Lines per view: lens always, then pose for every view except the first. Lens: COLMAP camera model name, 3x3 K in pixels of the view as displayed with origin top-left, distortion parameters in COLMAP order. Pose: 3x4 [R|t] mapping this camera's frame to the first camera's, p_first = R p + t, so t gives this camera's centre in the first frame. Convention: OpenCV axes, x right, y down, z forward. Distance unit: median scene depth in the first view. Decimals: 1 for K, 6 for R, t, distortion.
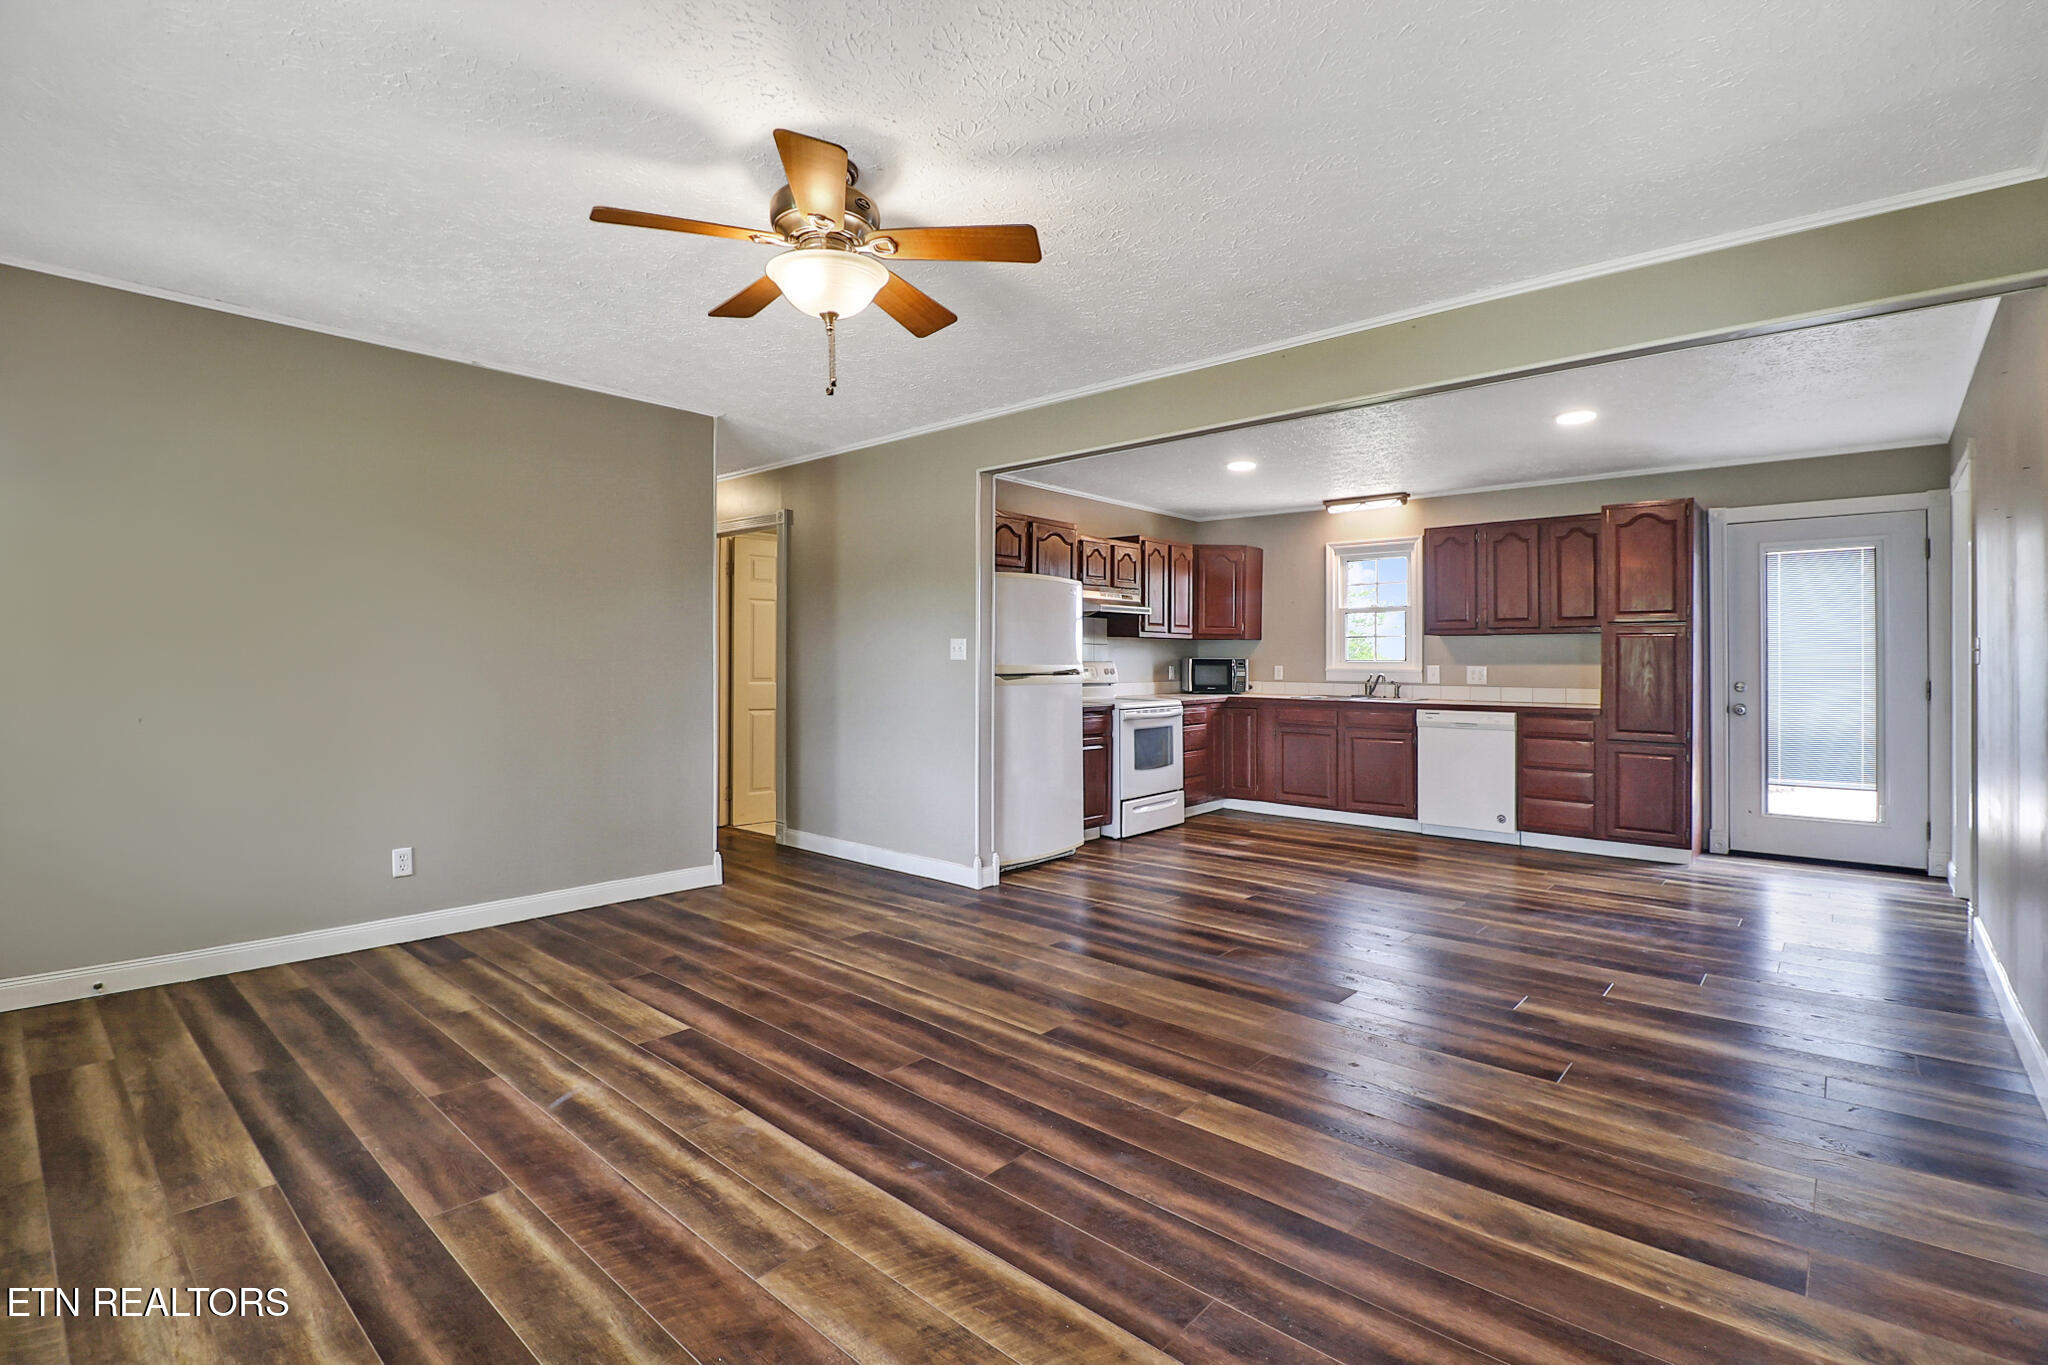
lens RADIAL K [[940.6, 0, 1001.7], [0, 940.6, 651.3], [0, 0, 1]] dist [0.003032, -0.017819]
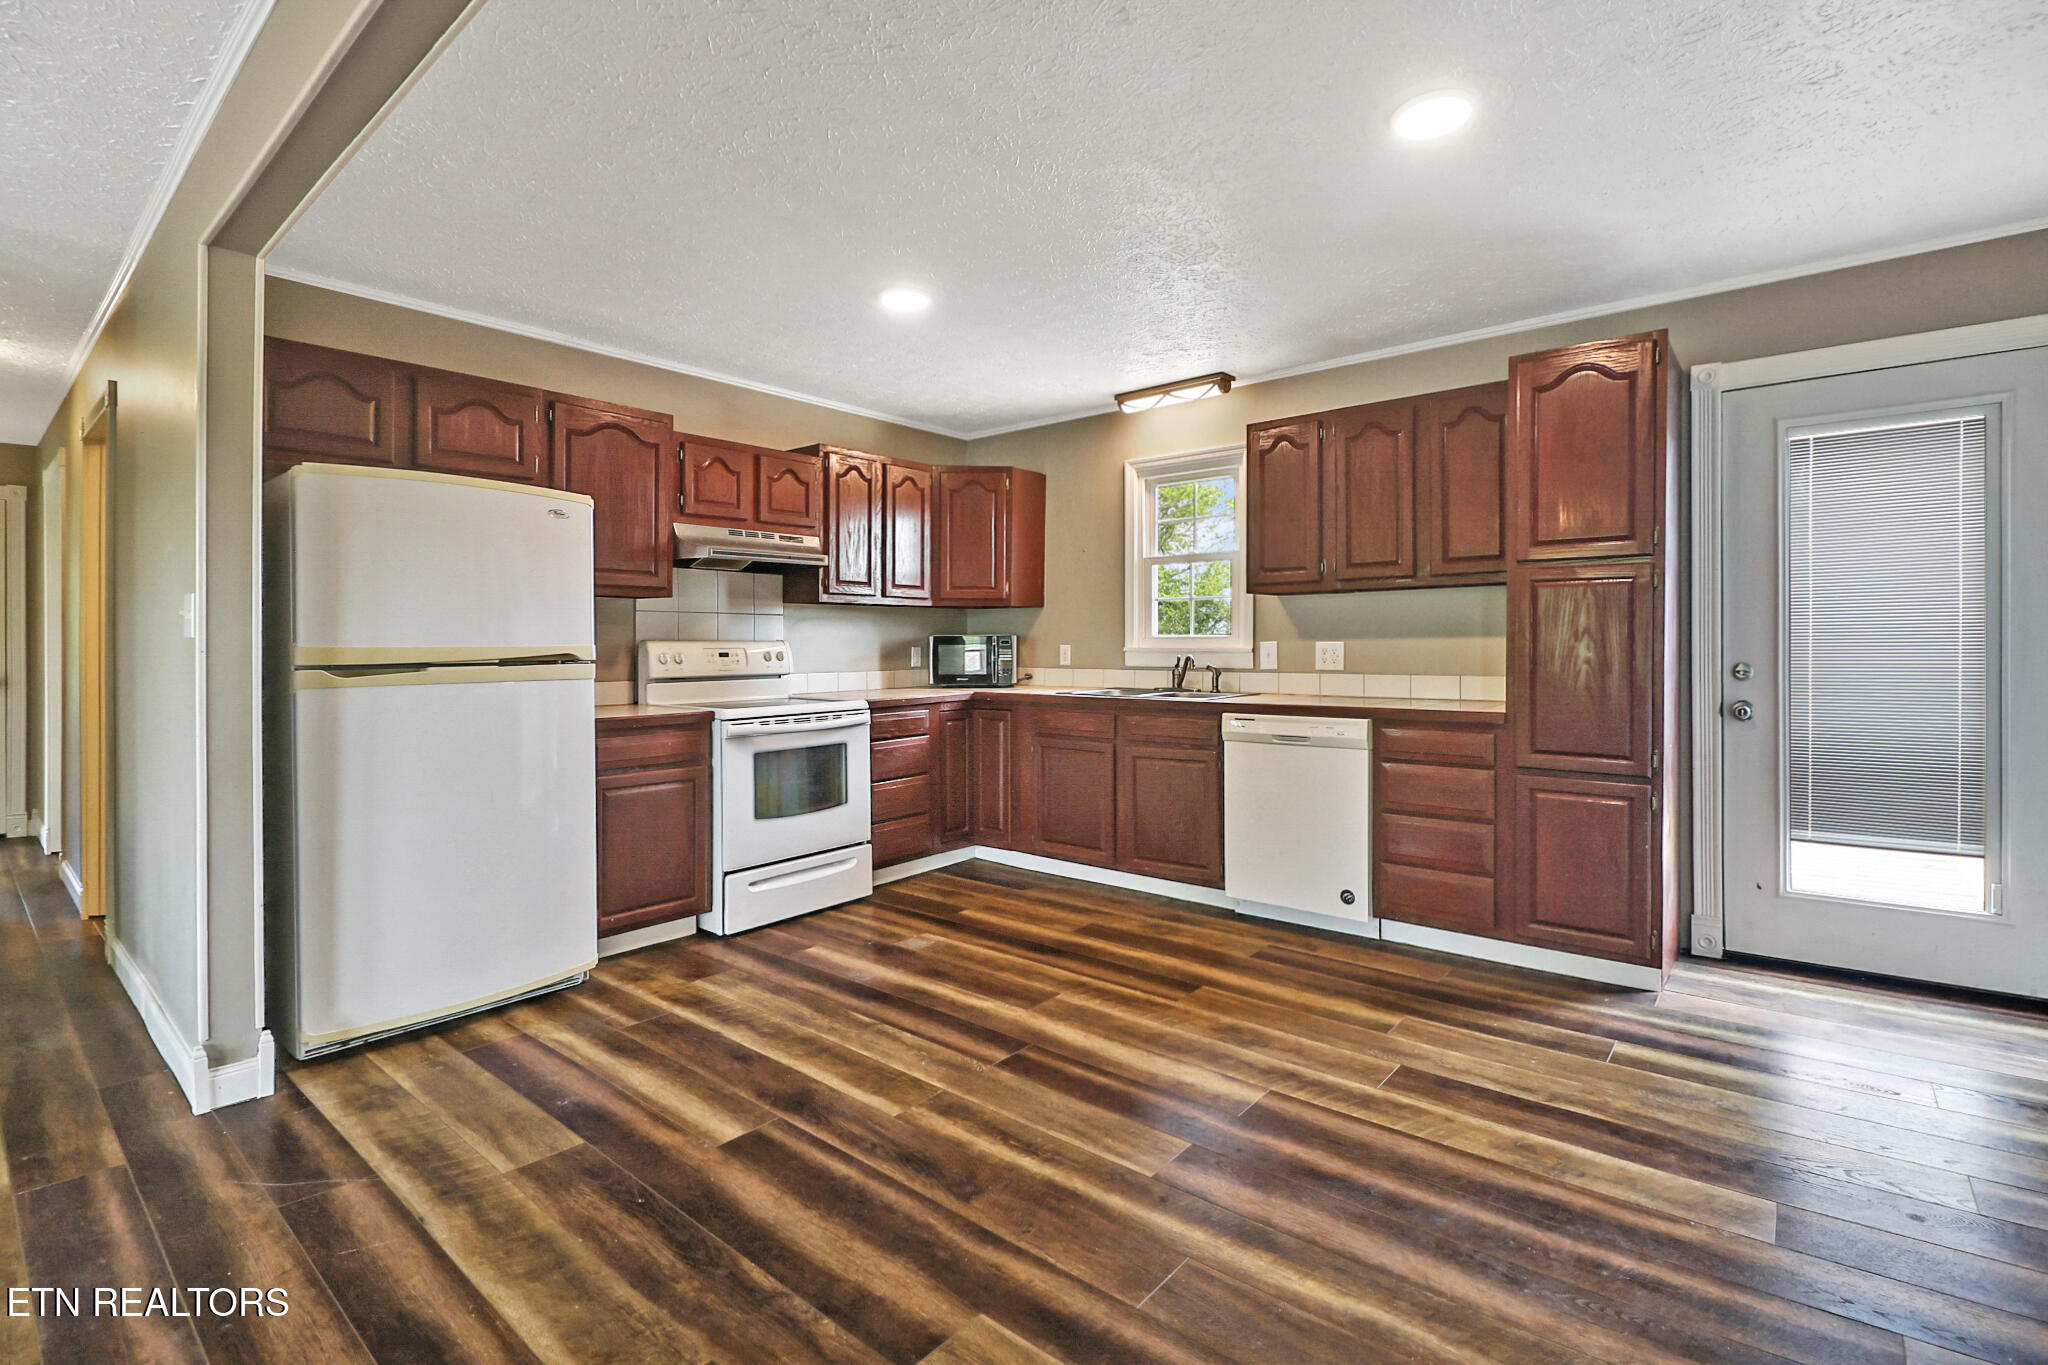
lens RADIAL K [[938.8, 0, 1012.4], [0, 938.8, 655.0], [0, 0, 1]] dist [-0.002315, -0.011072]
pose [[0.999381, -0.010307, 0.033633, 0.513865], [0.009617, 0.999741, 0.020610, 0.017981], [-0.033837, -0.020274, 0.999222, 0.709388]]
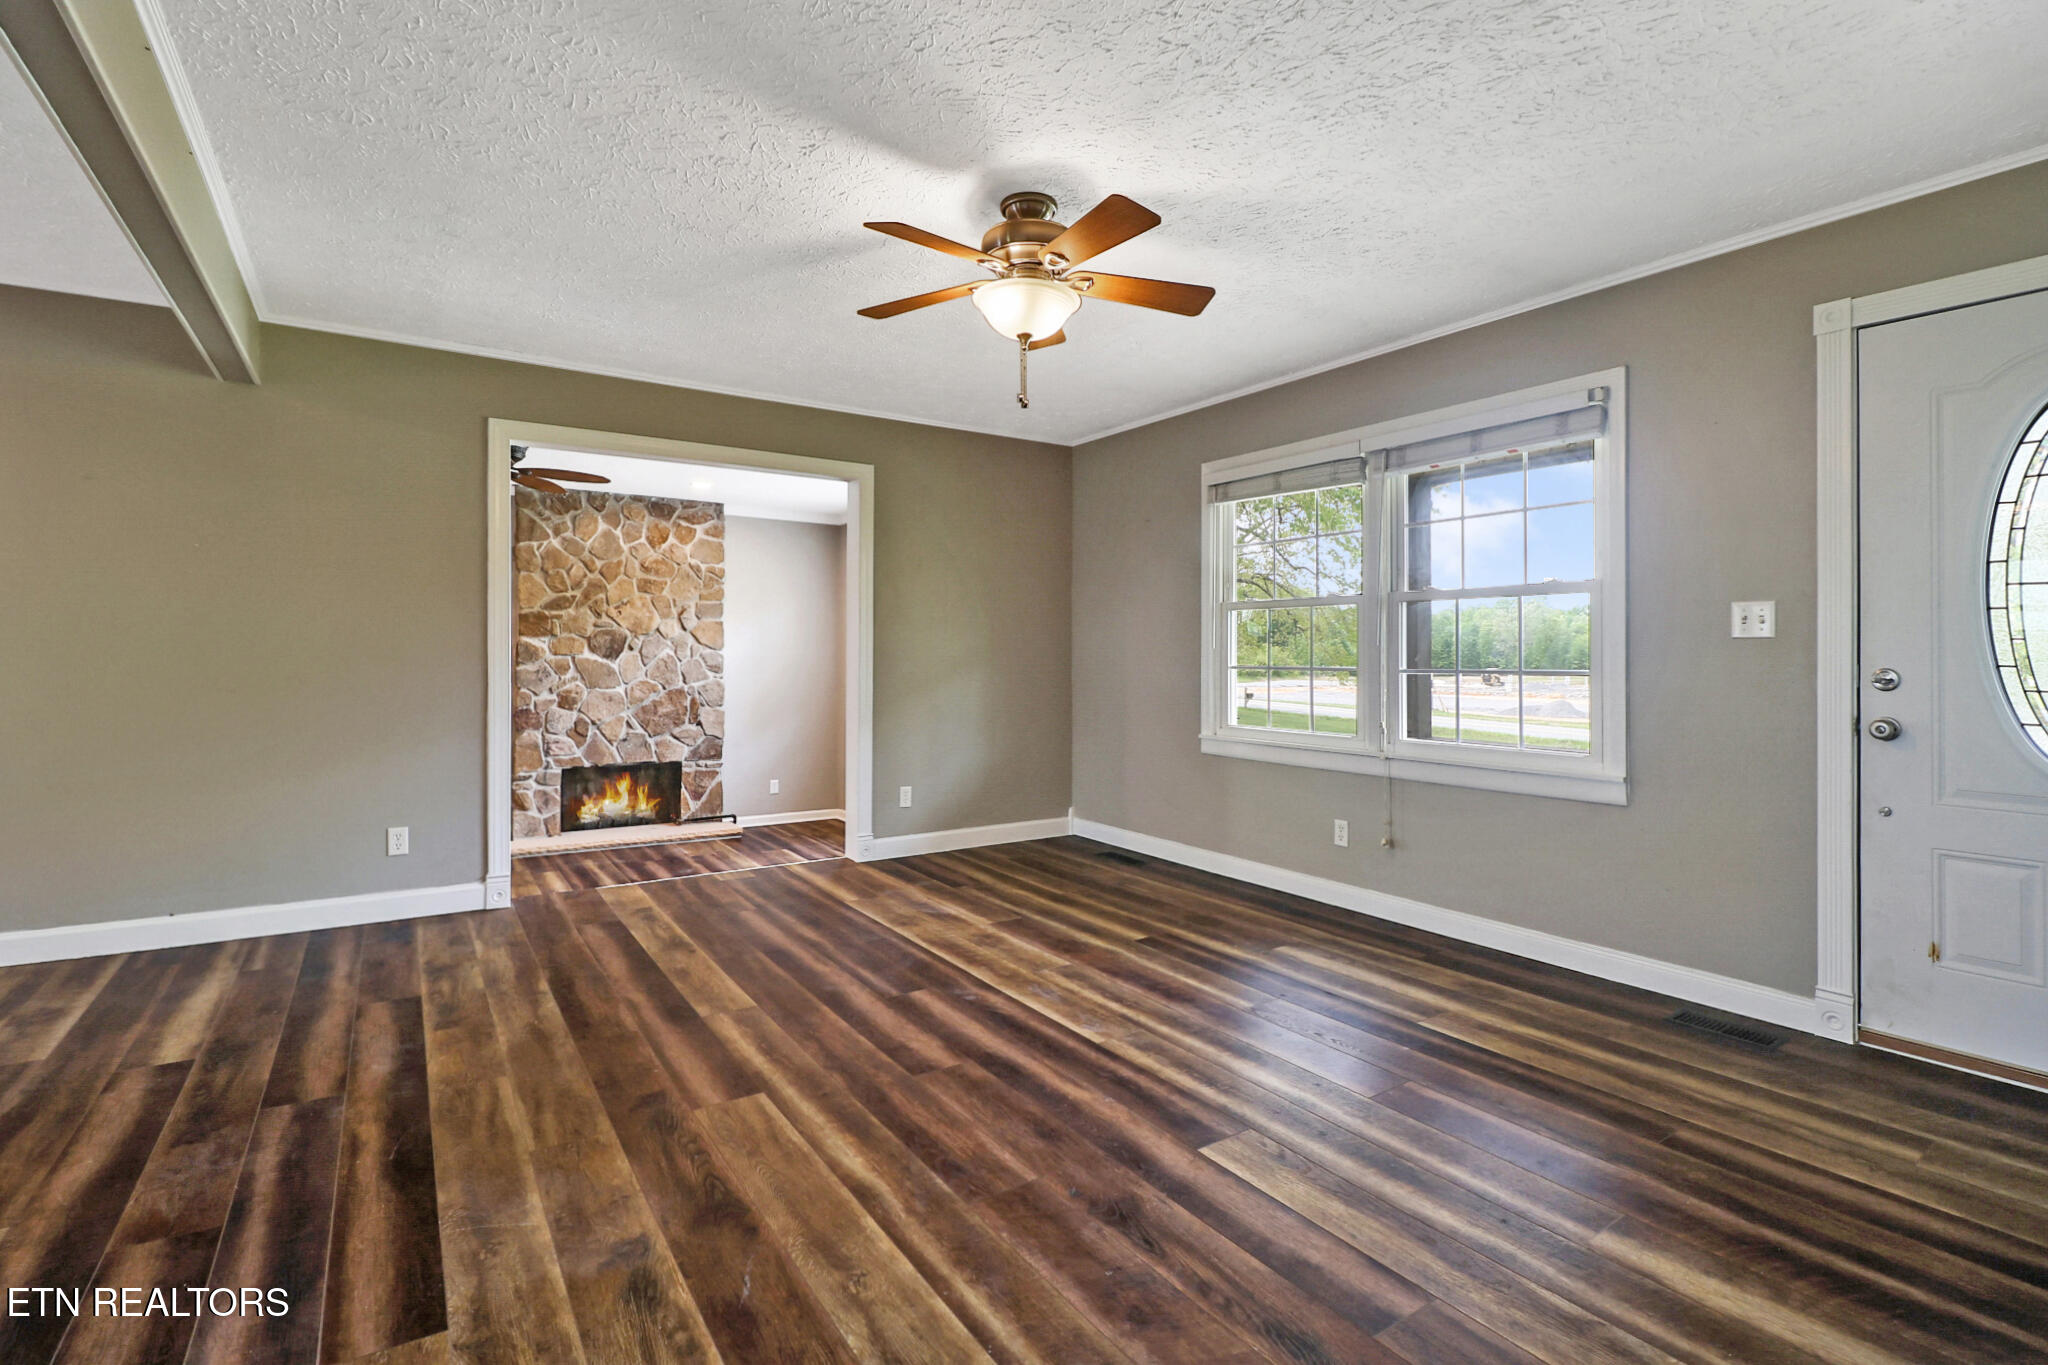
lens RADIAL K [[941.7, 0, 1010.2], [0, 941.7, 649.6], [0, 0, 1]] dist [0.001424, -0.011066]
pose [[-0.968365, -0.012344, 0.249234, -0.306869], [-0.016261, 0.999774, -0.013665, 0.022295], [-0.249009, -0.017285, -0.968347, 1.456001]]
